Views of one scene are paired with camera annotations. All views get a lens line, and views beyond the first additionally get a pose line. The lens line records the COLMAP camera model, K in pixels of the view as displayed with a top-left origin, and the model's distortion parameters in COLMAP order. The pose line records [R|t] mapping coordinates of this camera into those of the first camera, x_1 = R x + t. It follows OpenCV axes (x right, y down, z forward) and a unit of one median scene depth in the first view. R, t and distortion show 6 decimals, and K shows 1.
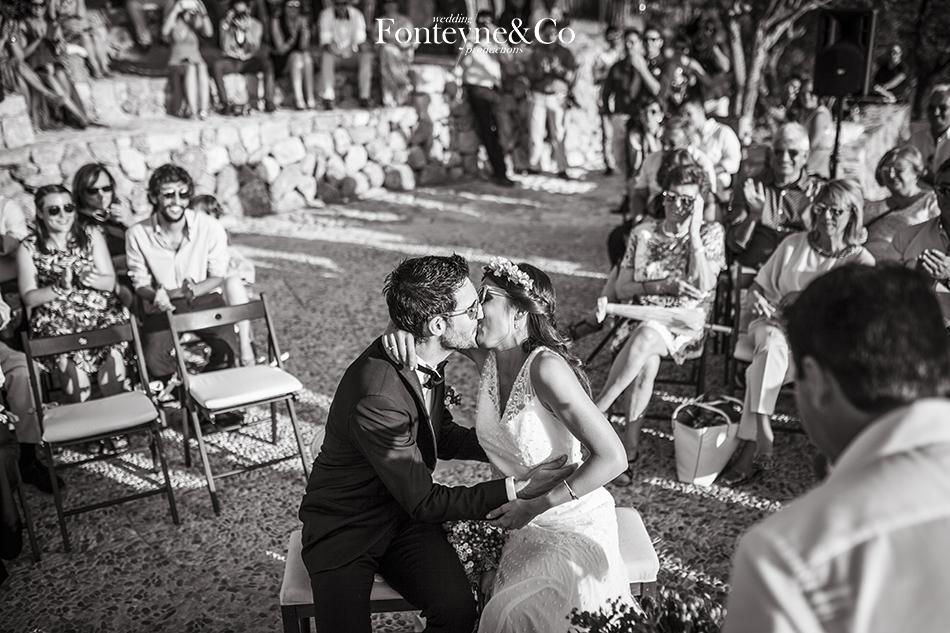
lens RADIAL K [[929.2, 0, 475.0], [0, 929.2, 316.5], [0, 0, 1]] dist [-0.023311, 0.031220]
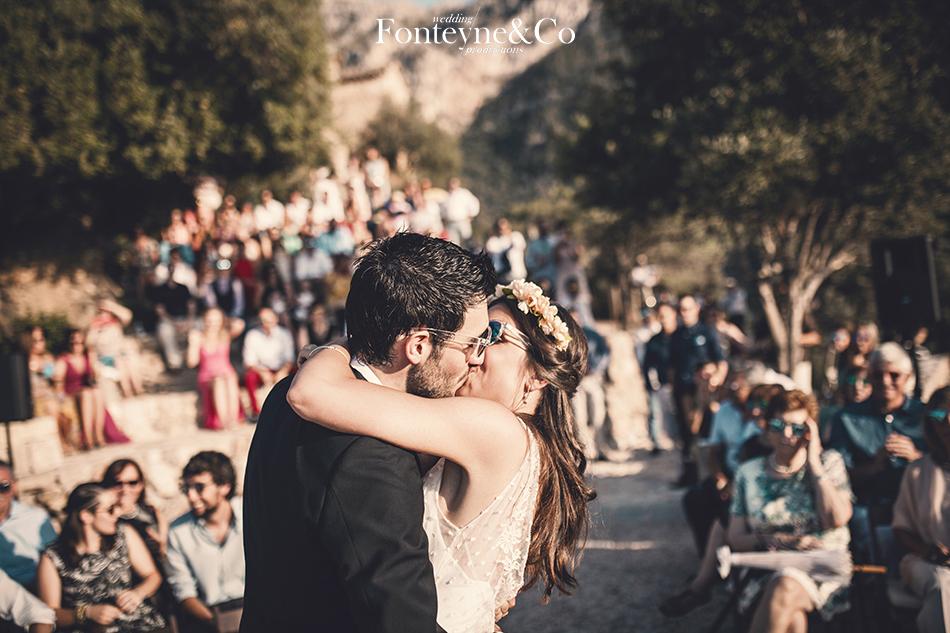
lens RADIAL K [[929.2, 0, 475.0], [0, 929.2, 316.5], [0, 0, 1]] dist [-0.023311, 0.031220]
pose [[0.995590, -0.093804, -0.000636, -0.038239], [0.088131, 0.937659, -0.336197, 0.026027], [0.032133, 0.334658, 0.941791, 0.066869]]
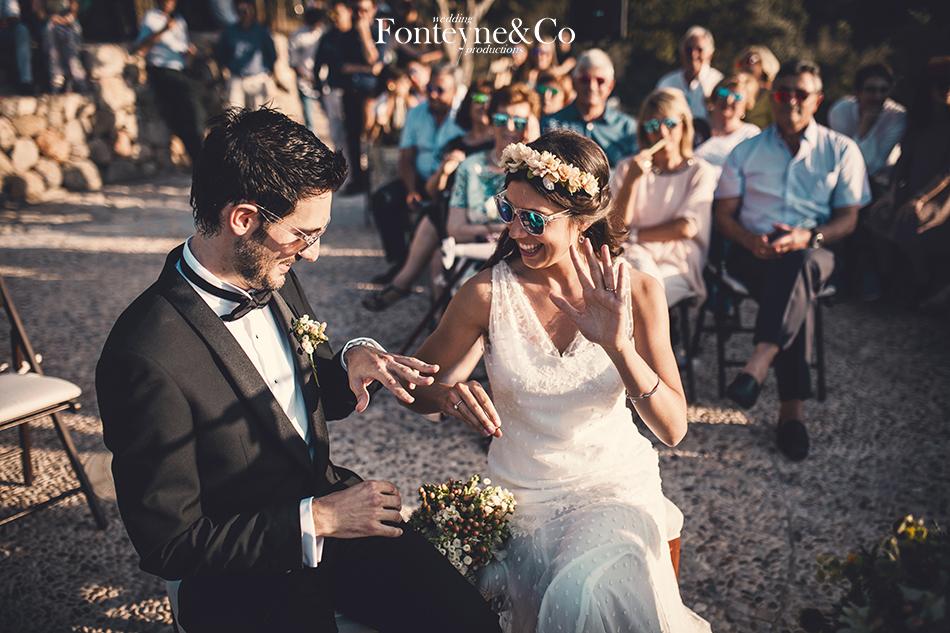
lens RADIAL K [[929.2, 0, 475.0], [0, 929.2, 316.5], [0, 0, 1]] dist [-0.023311, 0.031220]
pose [[0.929215, -0.108922, 0.353123, -0.080025], [0.117602, 0.993056, -0.003151, 0.030354], [-0.350328, 0.044456, 0.935572, 0.118463]]
